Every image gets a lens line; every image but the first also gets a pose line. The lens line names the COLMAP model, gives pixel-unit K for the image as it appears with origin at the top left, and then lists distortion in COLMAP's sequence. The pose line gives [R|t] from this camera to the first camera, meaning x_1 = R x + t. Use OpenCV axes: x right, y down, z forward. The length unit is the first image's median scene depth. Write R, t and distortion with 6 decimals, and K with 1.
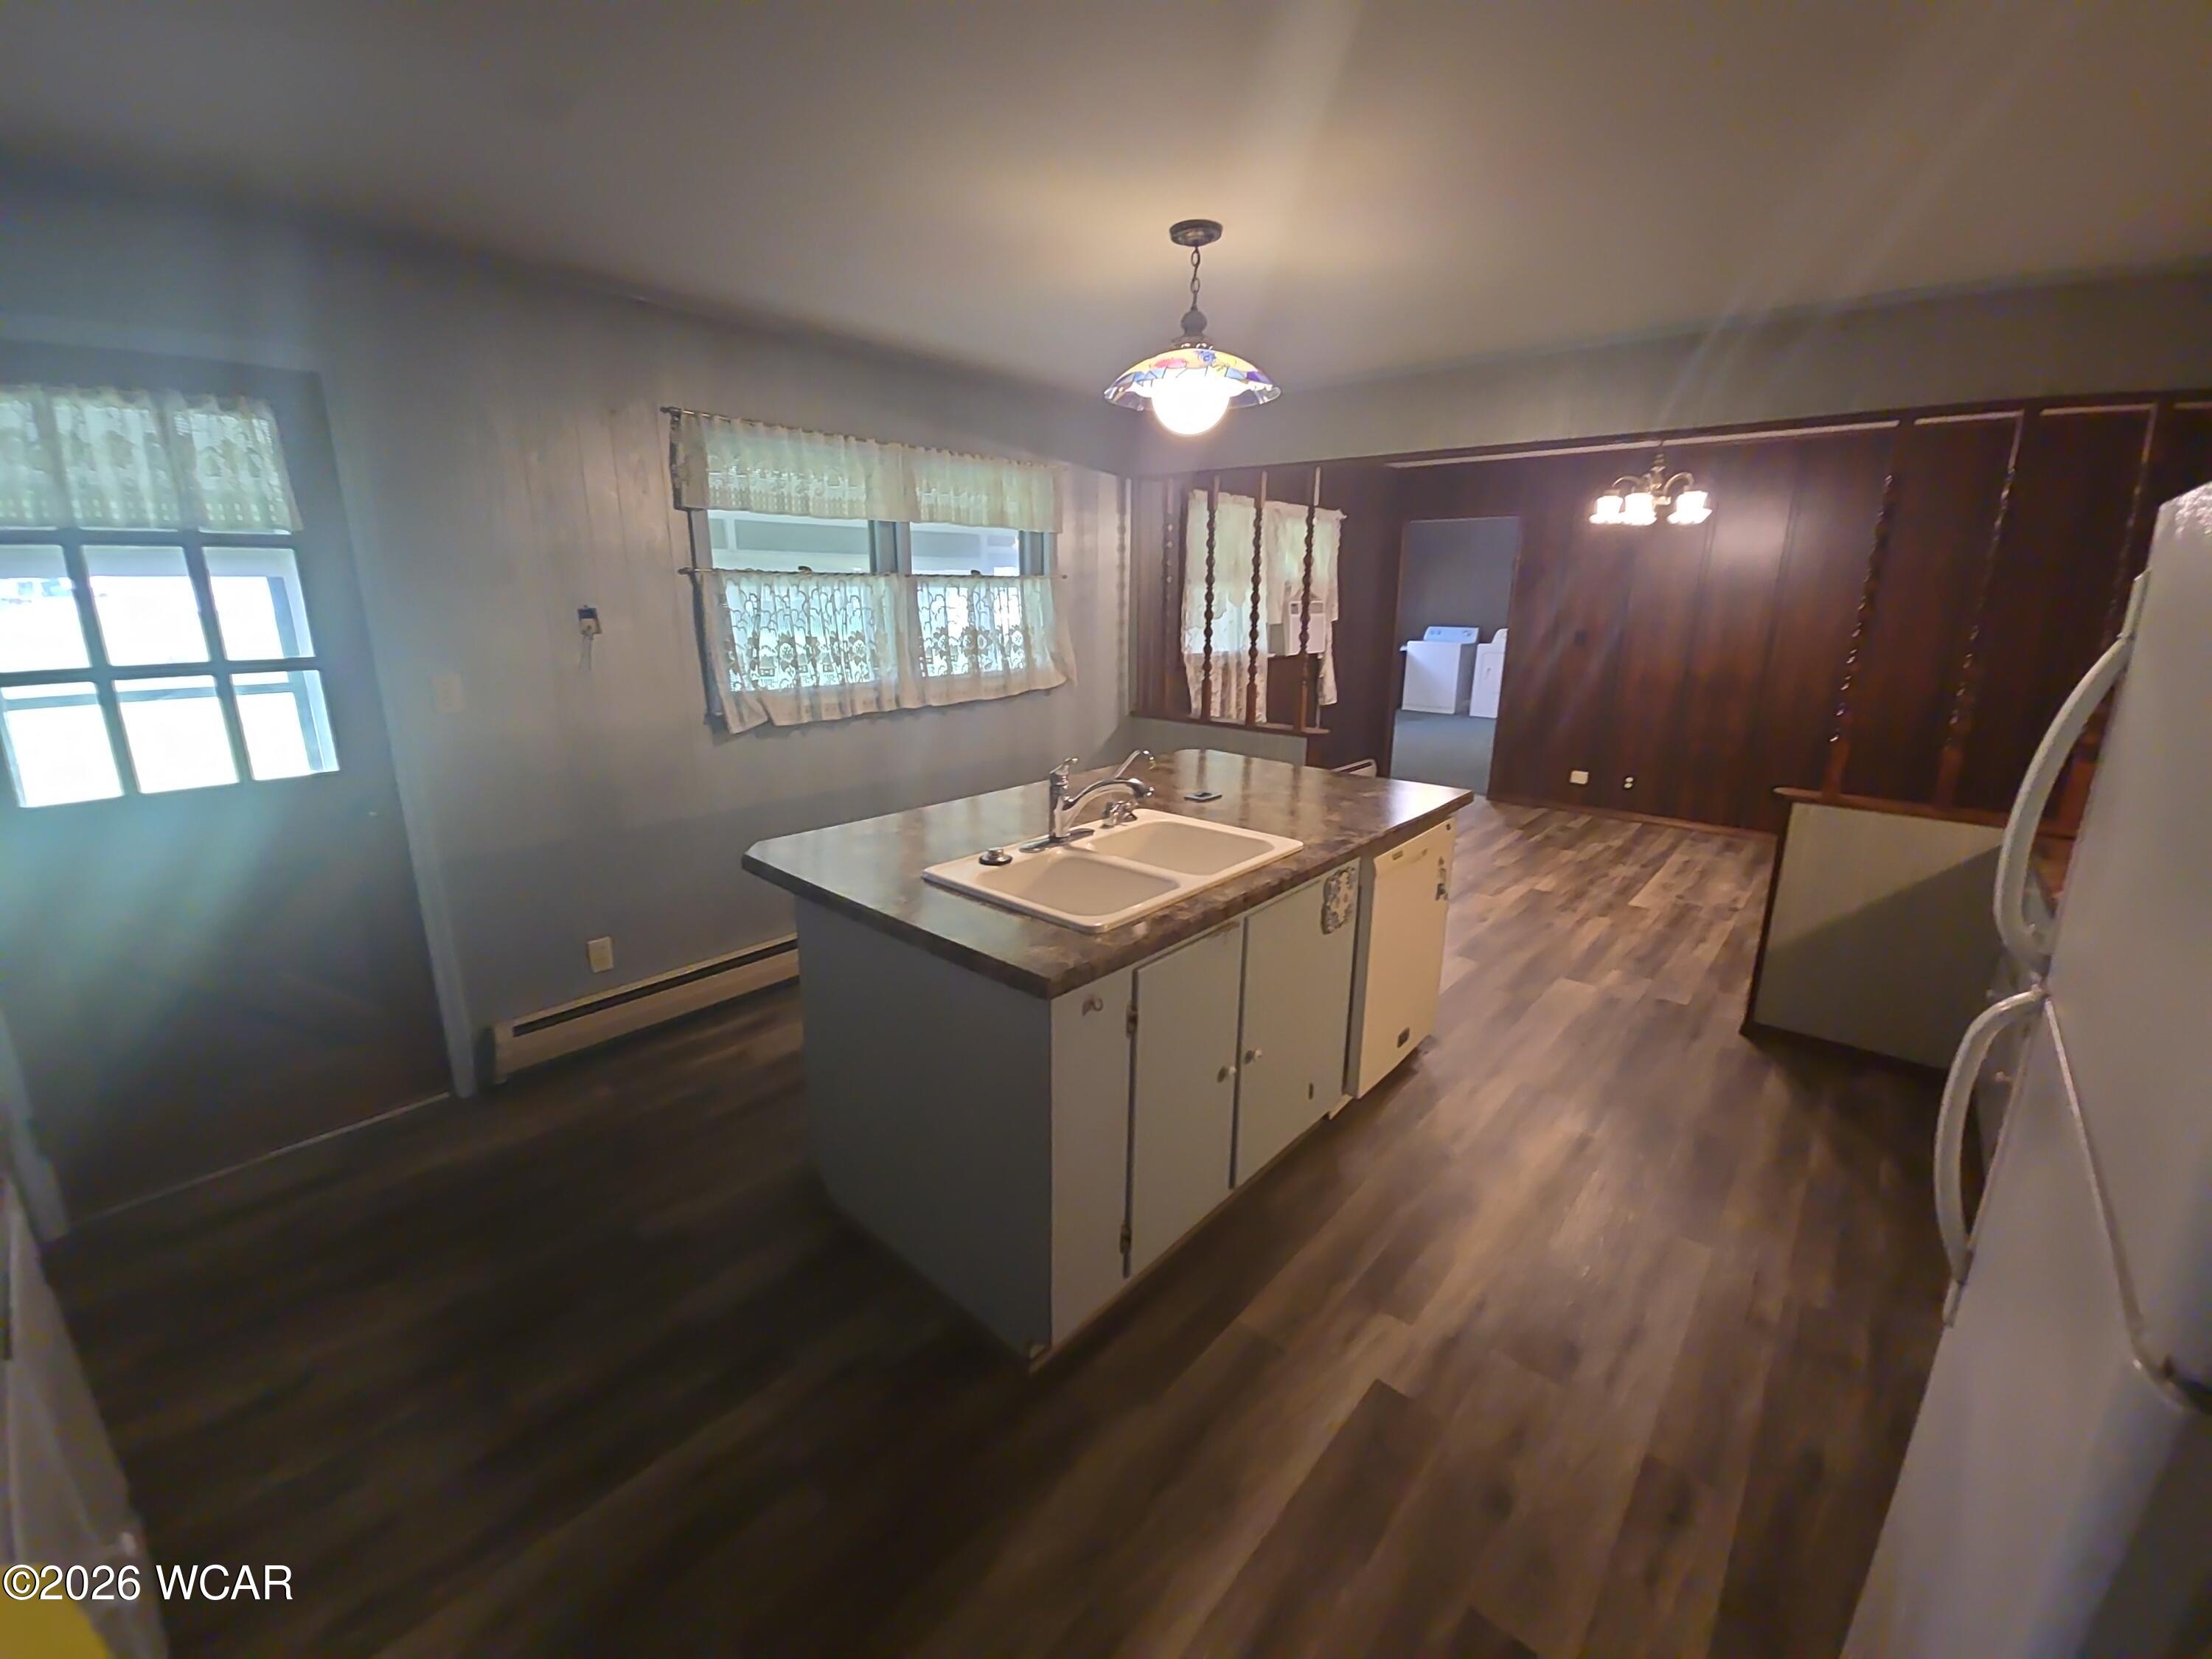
lens RADIAL K [[910.1, 0, 1049.5], [0, 910.1, 821.4], [0, 0, 1]] dist [-0.034762, -0.000073]
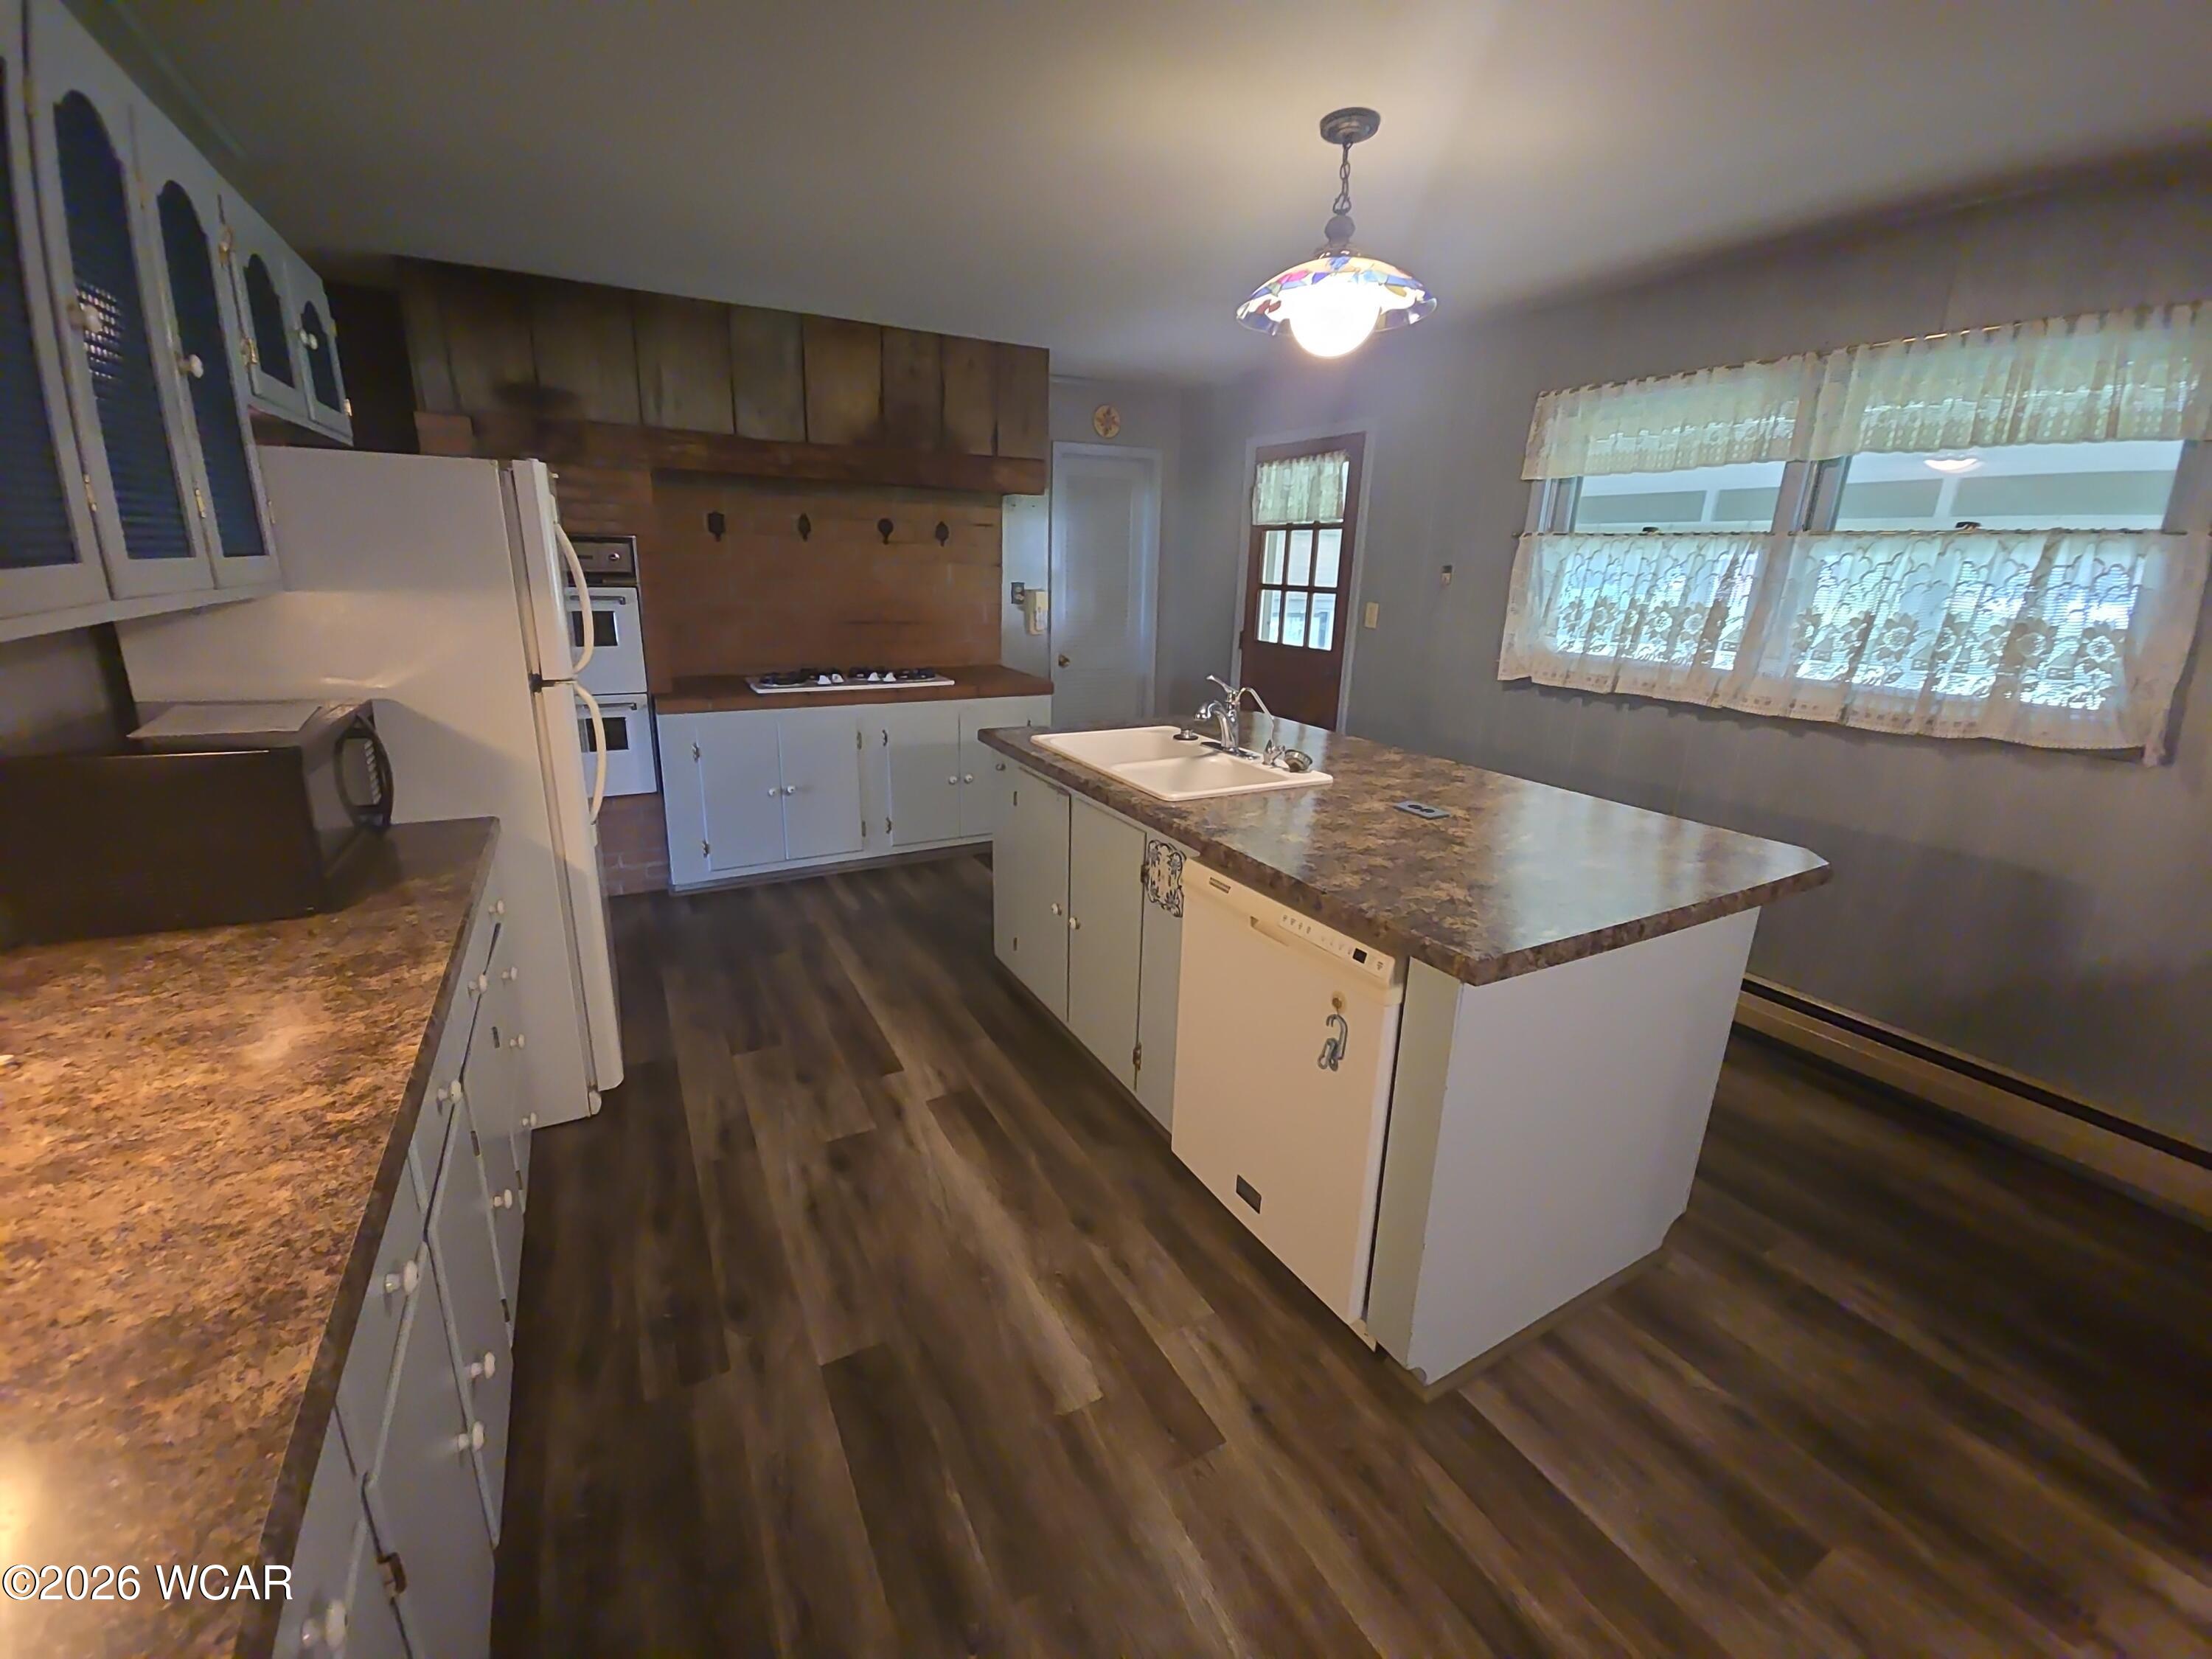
lens RADIAL K [[900.3, 0, 1094.3], [0, 900.3, 809.0], [0, 0, 1]] dist [0.009584, -0.000135]
pose [[-0.311681, 0.256942, -0.914787, 0.835876], [-0.249337, 0.906891, 0.339677, -0.200257], [0.916889, 0.333961, -0.218595, 0.802197]]
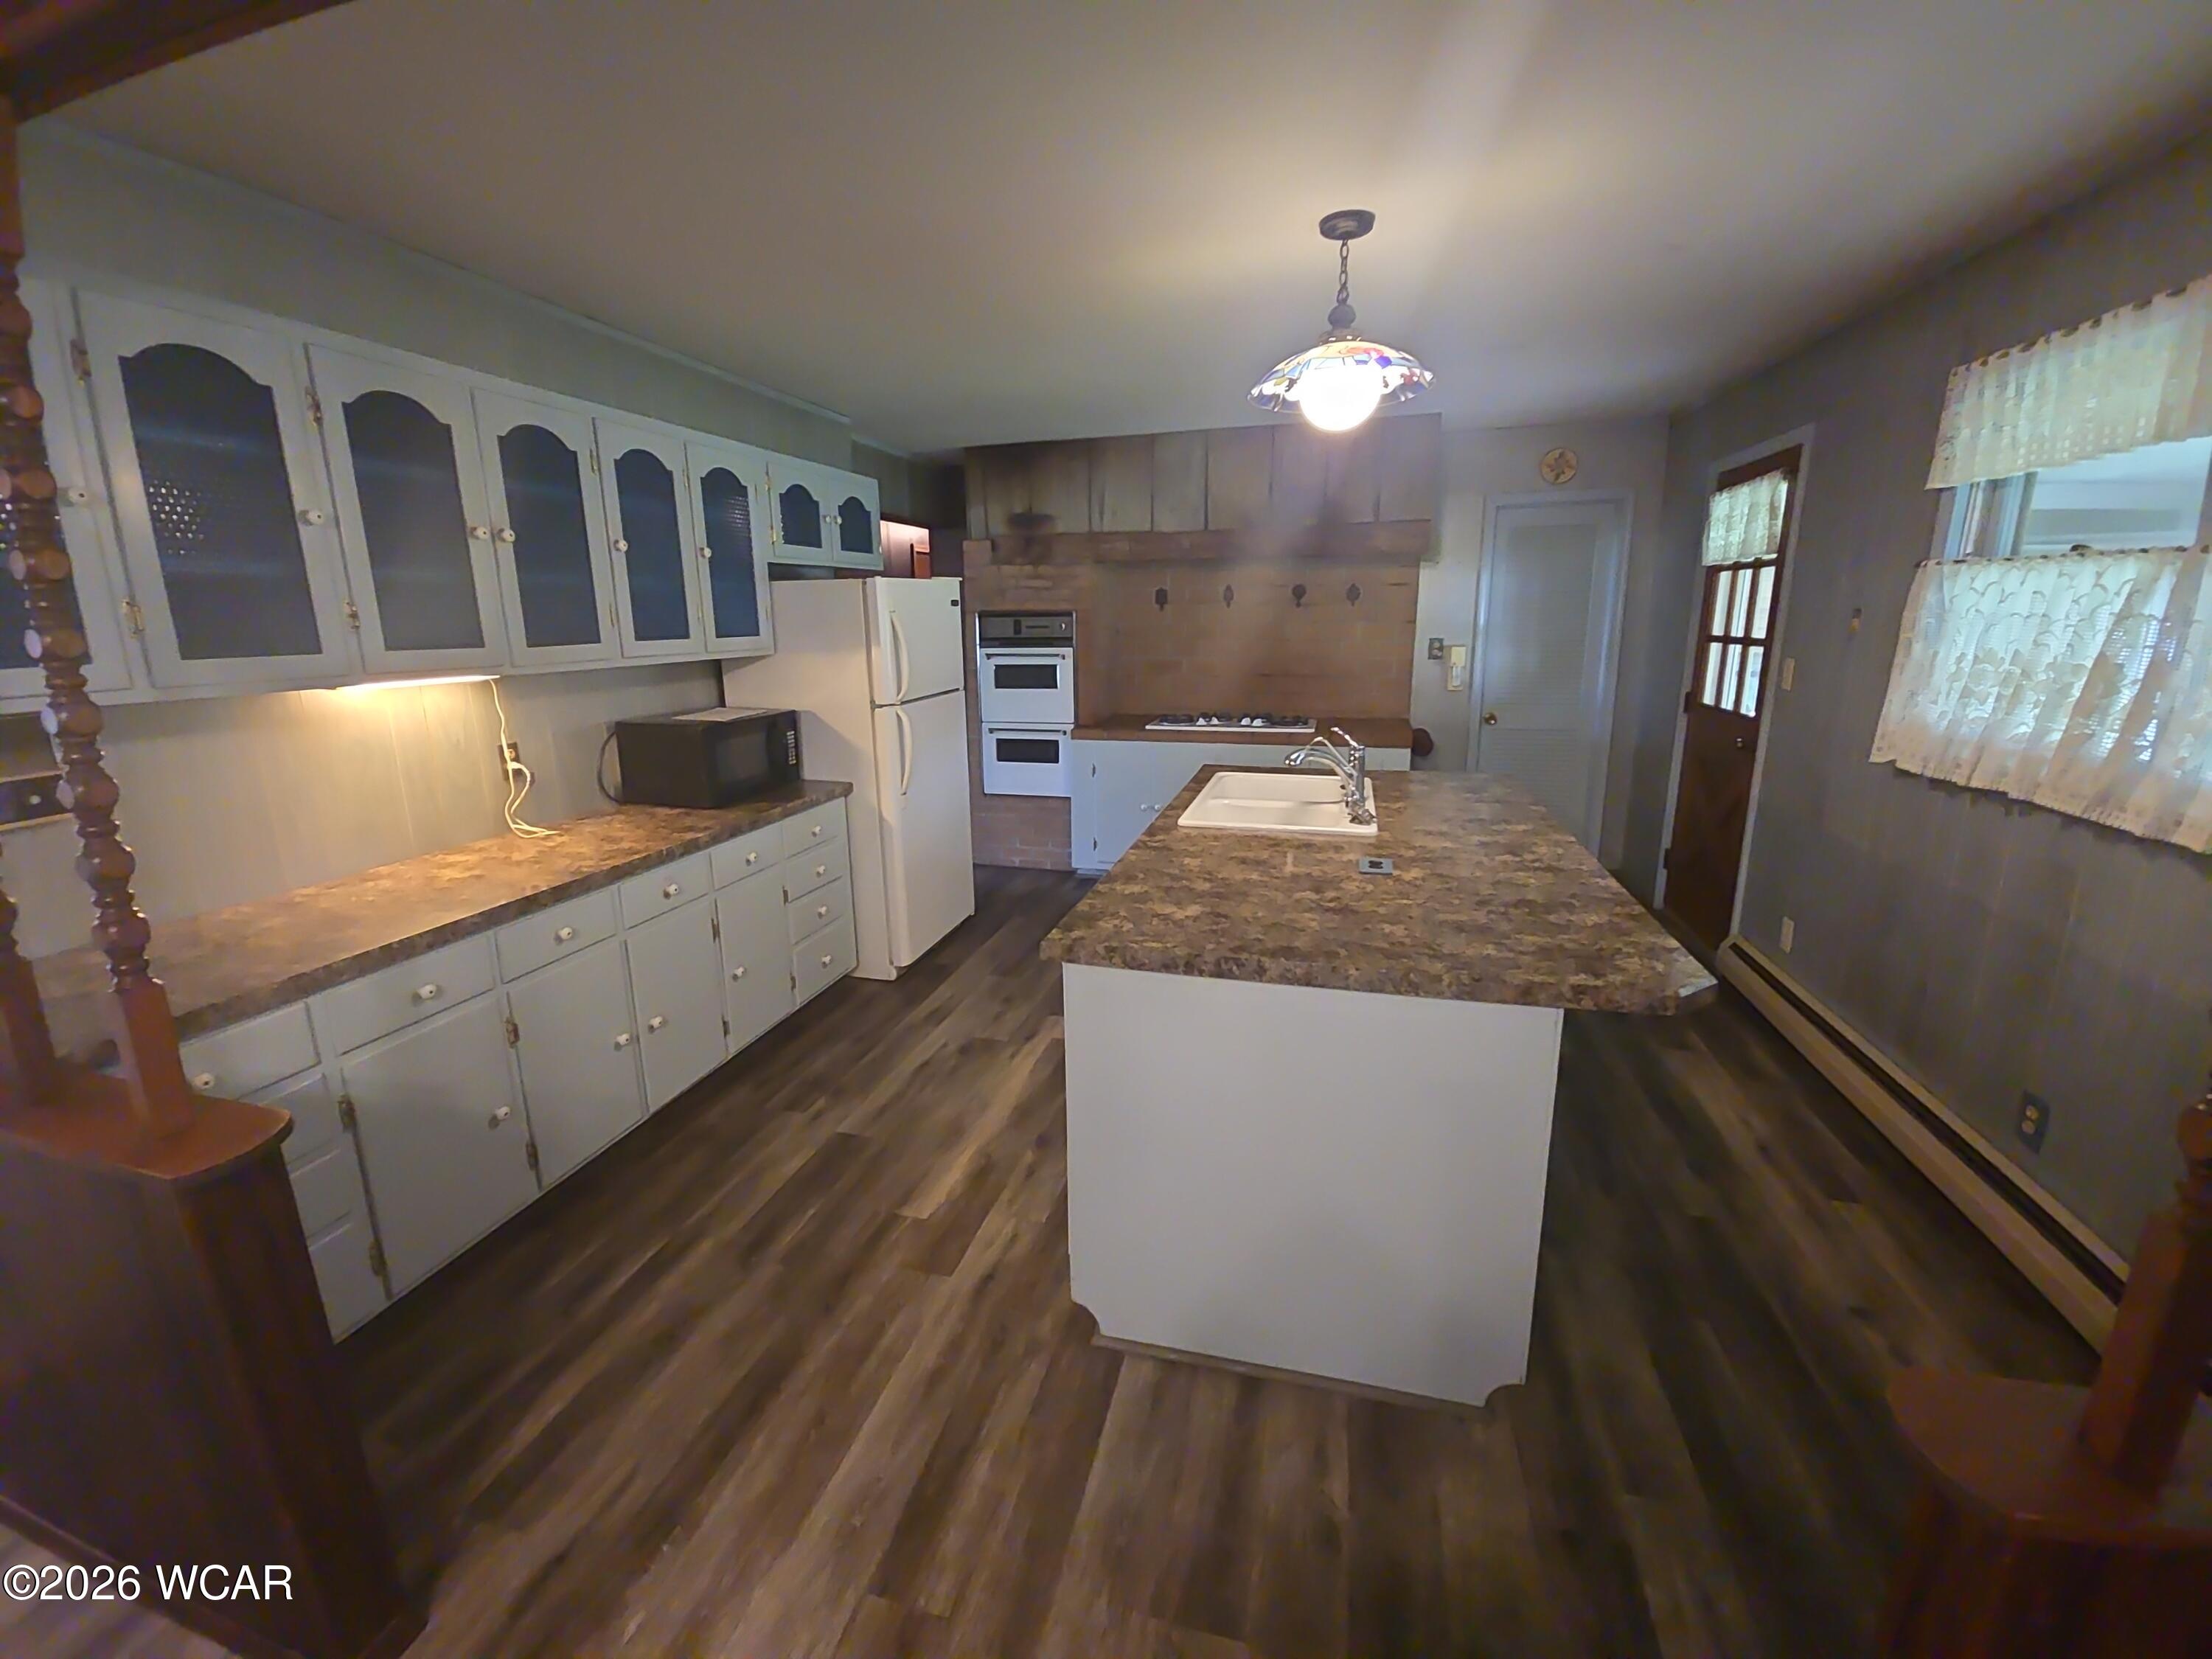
lens RADIAL K [[900.3, 0, 1094.3], [0, 900.3, 809.0], [0, 0, 1]] dist [0.009584, -0.000135]
pose [[-0.882822, 0.122071, -0.453568, 0.617515], [-0.090965, 0.902925, 0.420063, -0.330438], [0.460815, 0.412099, -0.786017, 1.293375]]
